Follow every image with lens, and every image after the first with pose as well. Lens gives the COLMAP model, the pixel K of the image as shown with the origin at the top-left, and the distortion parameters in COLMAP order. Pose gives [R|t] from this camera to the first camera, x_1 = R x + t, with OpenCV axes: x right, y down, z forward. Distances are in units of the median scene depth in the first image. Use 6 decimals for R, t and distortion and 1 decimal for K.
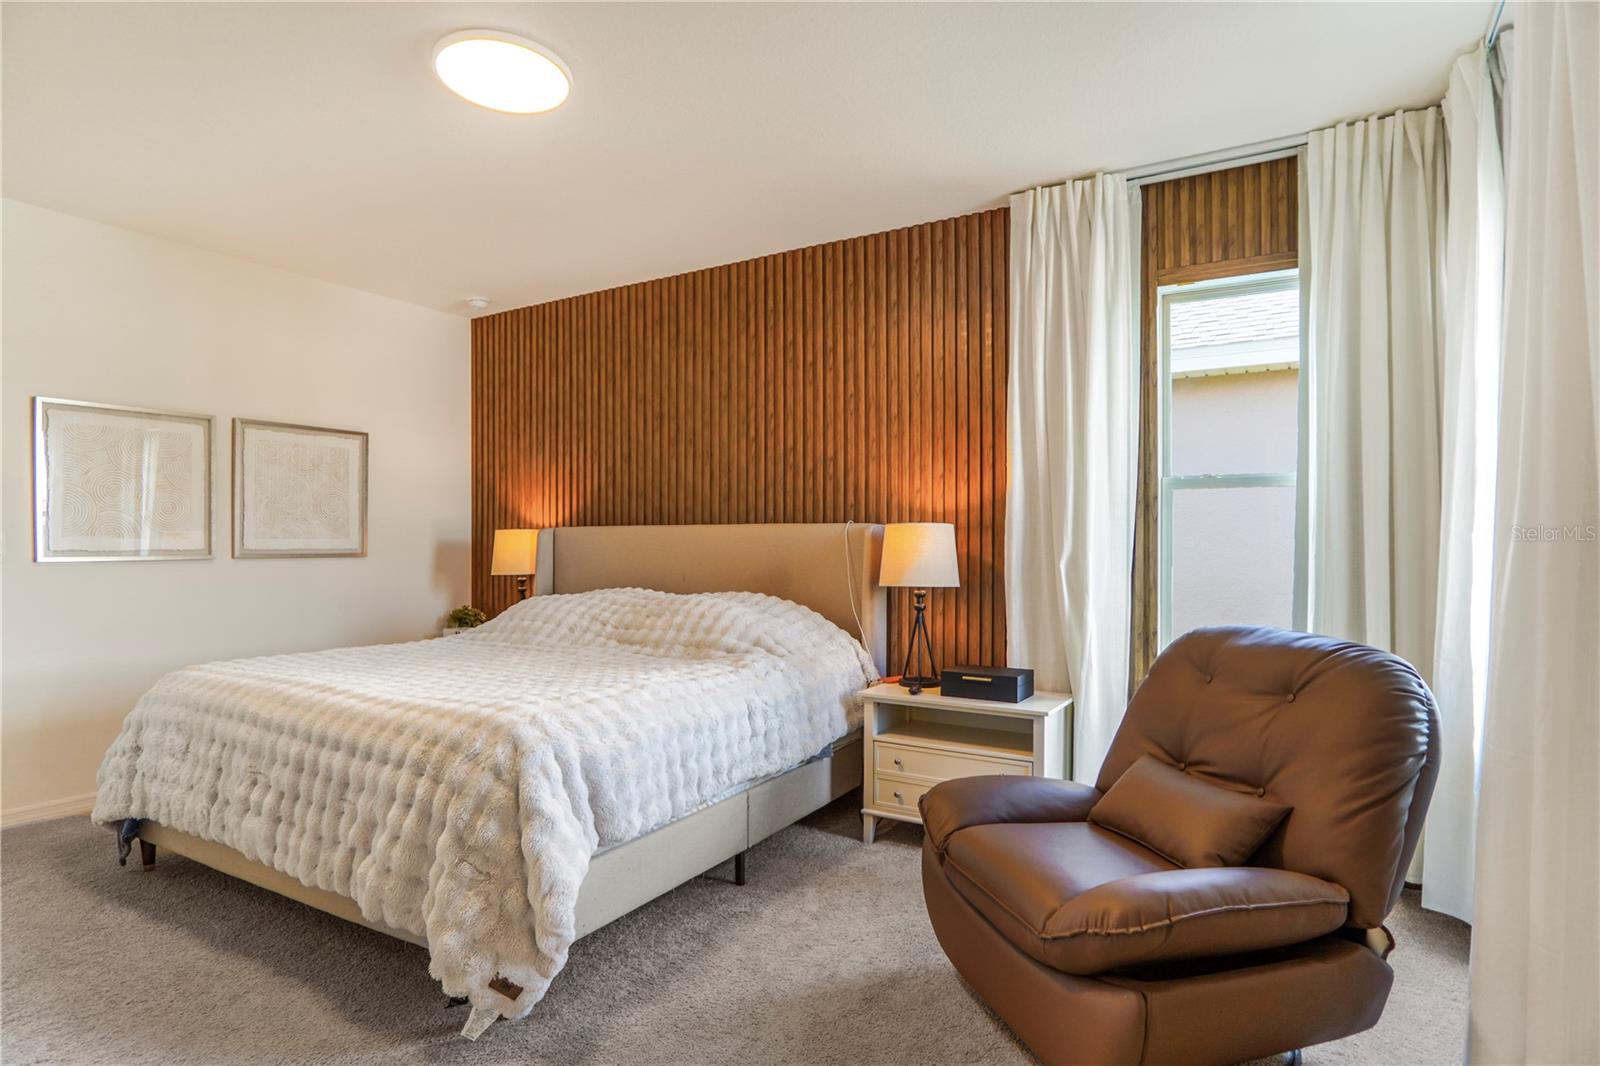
lens RADIAL K [[873.7, 0, 794.1], [0, 873.7, 539.0], [0, 0, 1]] dist [-0.045864, 0.017874]
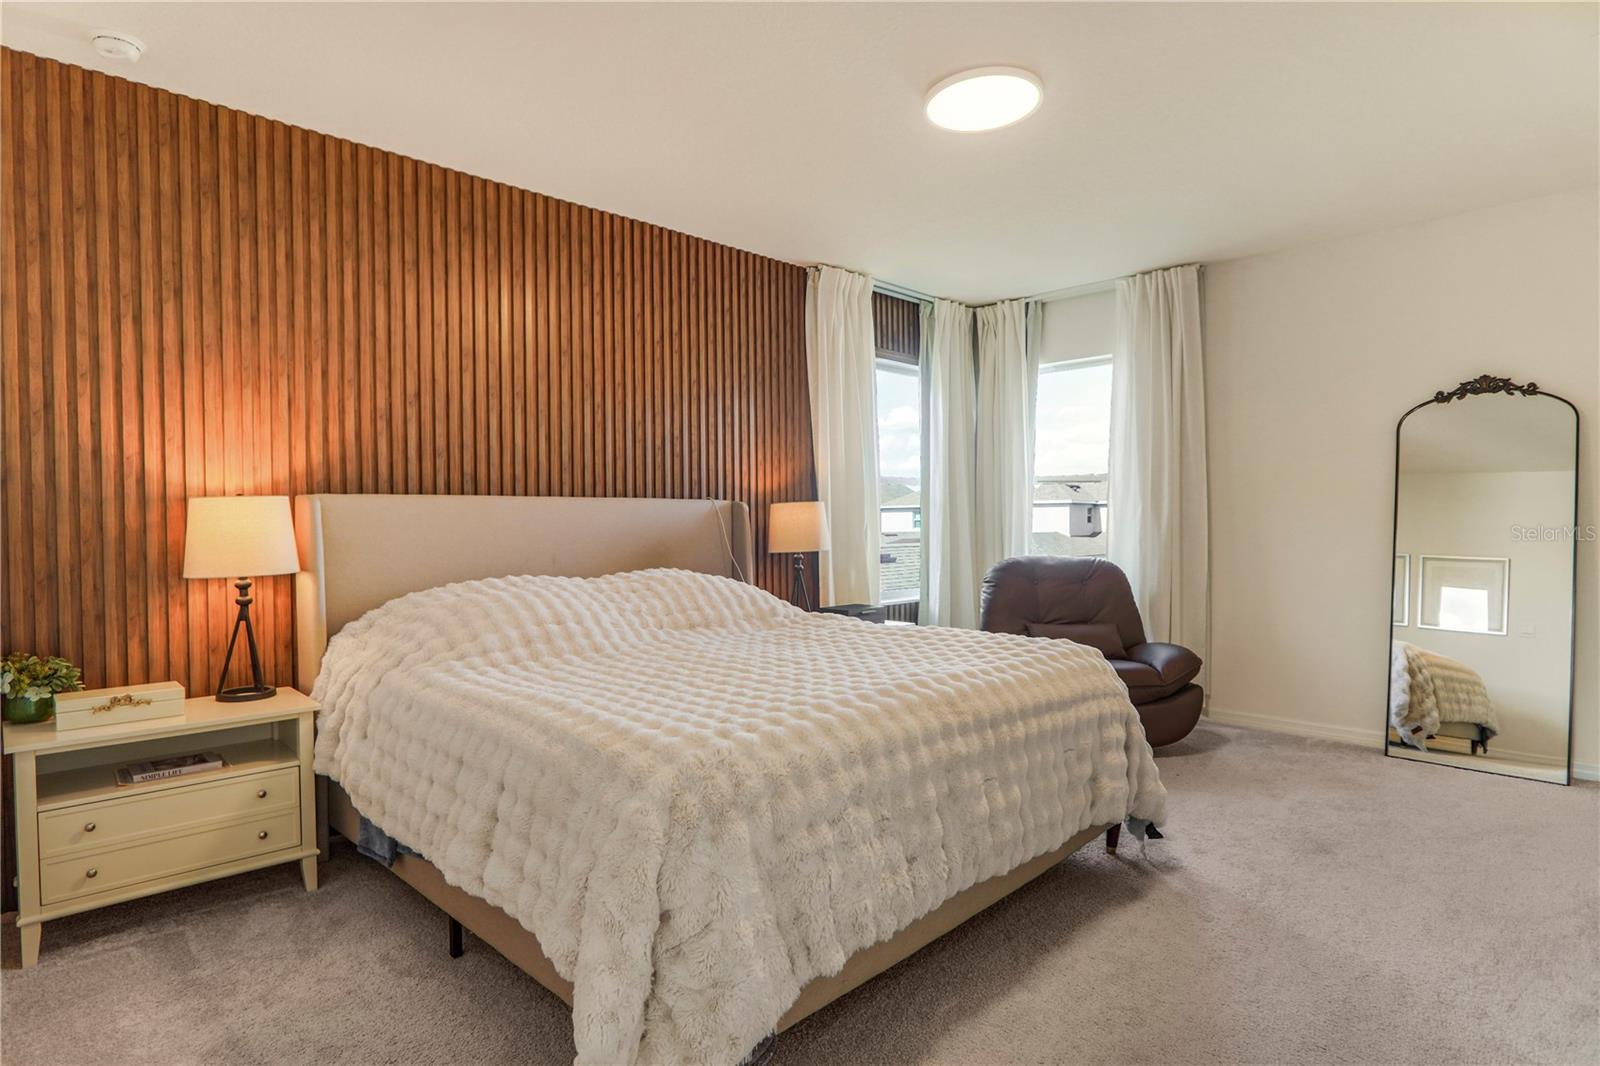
lens RADIAL K [[867.4, 0, 810.1], [0, 867.4, 539.9], [0, 0, 1]] dist [-0.020275, 0.001774]
pose [[0.231086, -0.023655, 0.972646, -0.892710], [-0.001903, 0.999691, 0.024765, 0.004441], [-0.972931, -0.007574, 0.230970, 0.570373]]
